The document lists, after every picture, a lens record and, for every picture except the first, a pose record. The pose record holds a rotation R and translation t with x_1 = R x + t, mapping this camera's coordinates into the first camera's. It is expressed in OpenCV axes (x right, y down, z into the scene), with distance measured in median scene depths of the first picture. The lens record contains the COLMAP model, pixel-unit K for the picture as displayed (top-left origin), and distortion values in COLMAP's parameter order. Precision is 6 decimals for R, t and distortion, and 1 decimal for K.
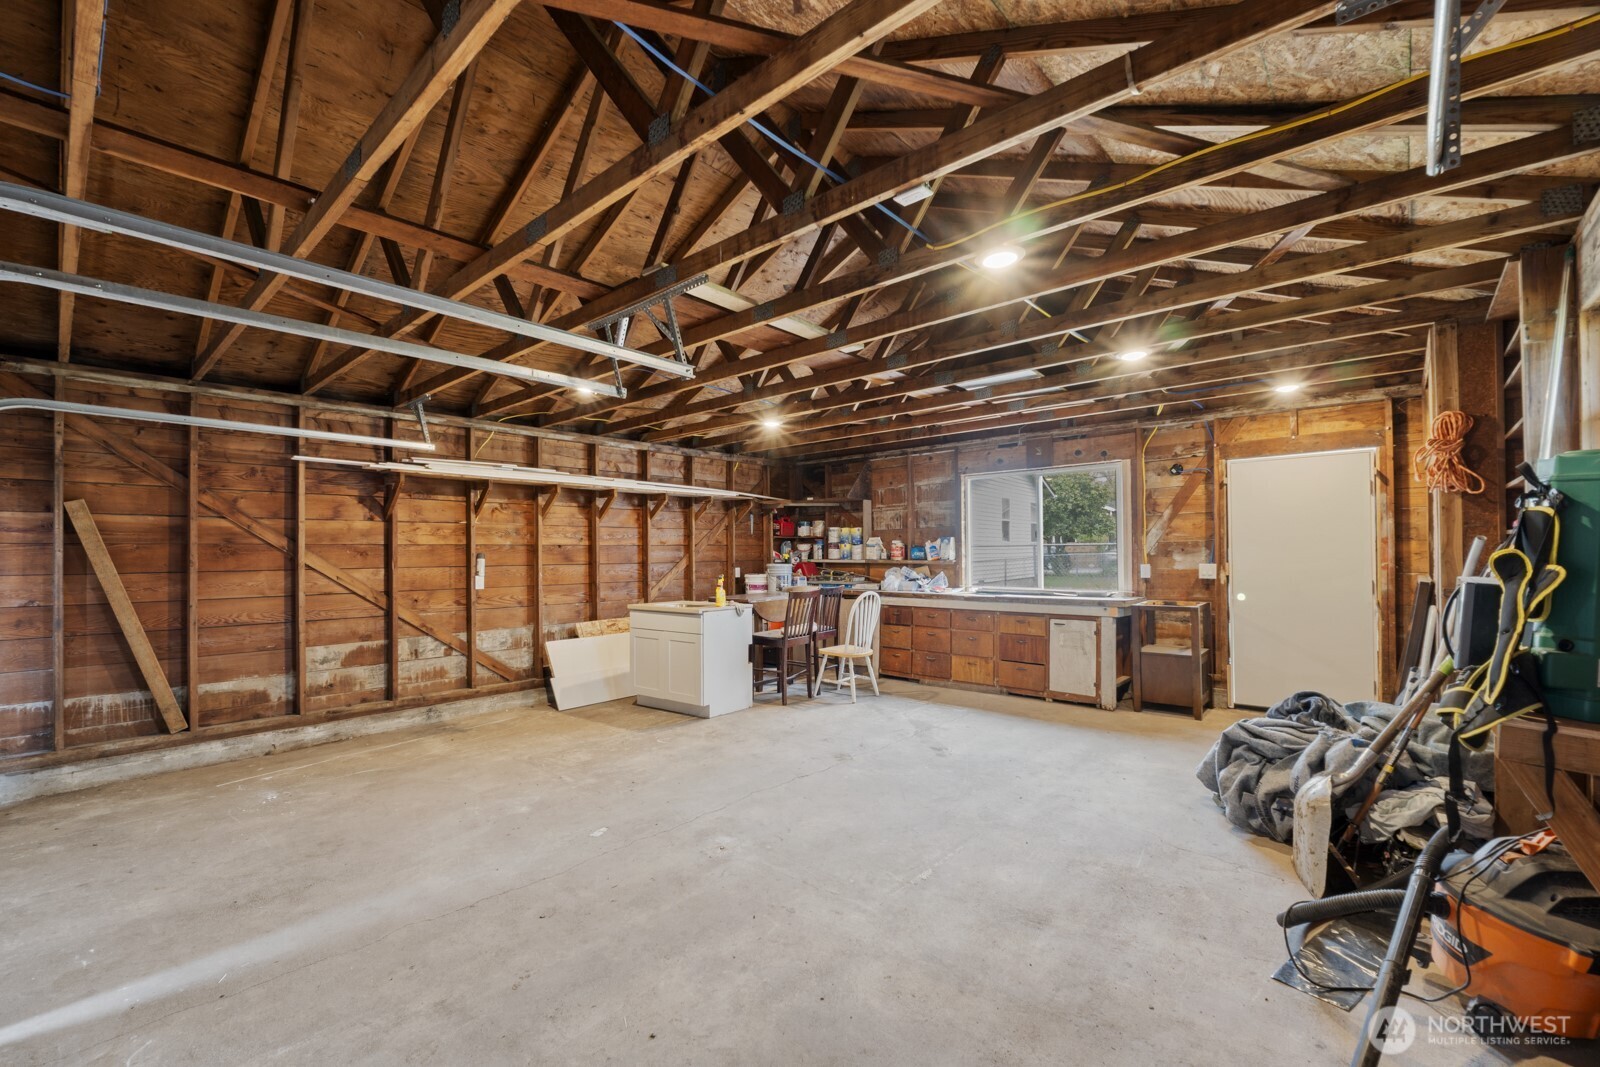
lens RADIAL K [[665.2, 0, 801.8], [0, 665.2, 530.4], [0, 0, 1]] dist [-0.008337, -0.000273]
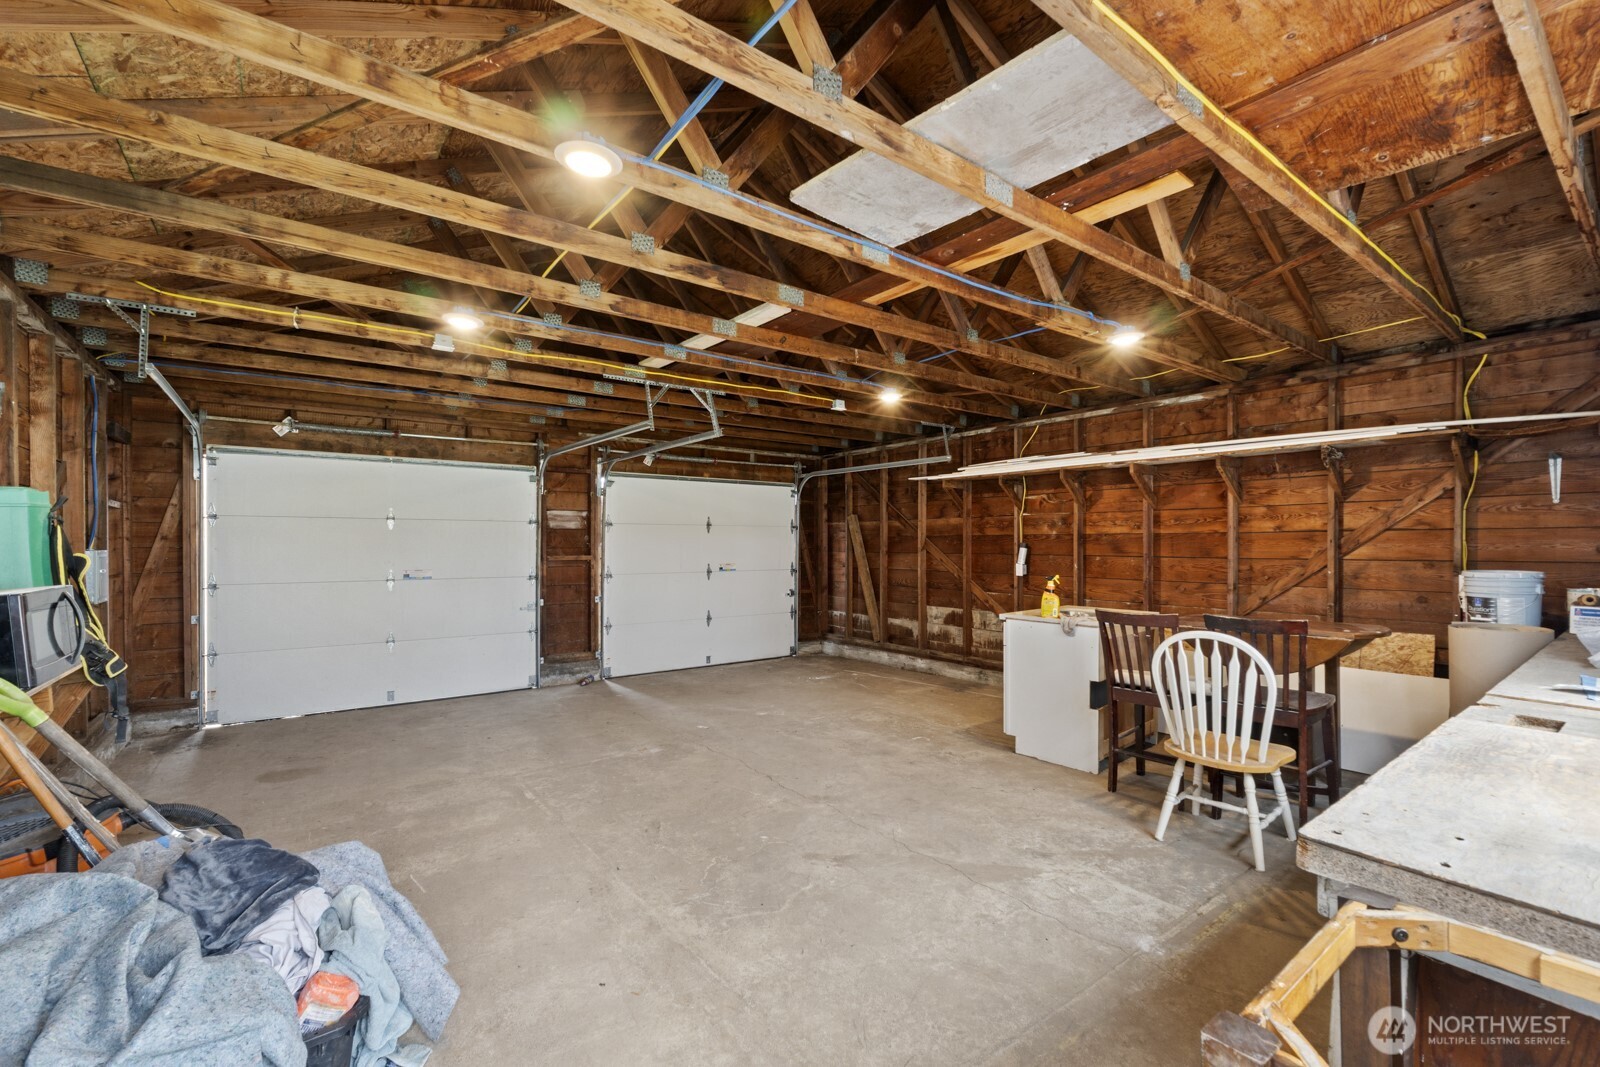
lens RADIAL K [[665.2, 0, 801.8], [0, 665.2, 530.4], [0, 0, 1]] dist [-0.008337, -0.000273]
pose [[-0.189395, -0.008713, -0.981862, 0.778484], [0.040872, 0.999024, -0.016749, 0.019911], [0.981050, -0.043303, -0.188854, 1.014910]]
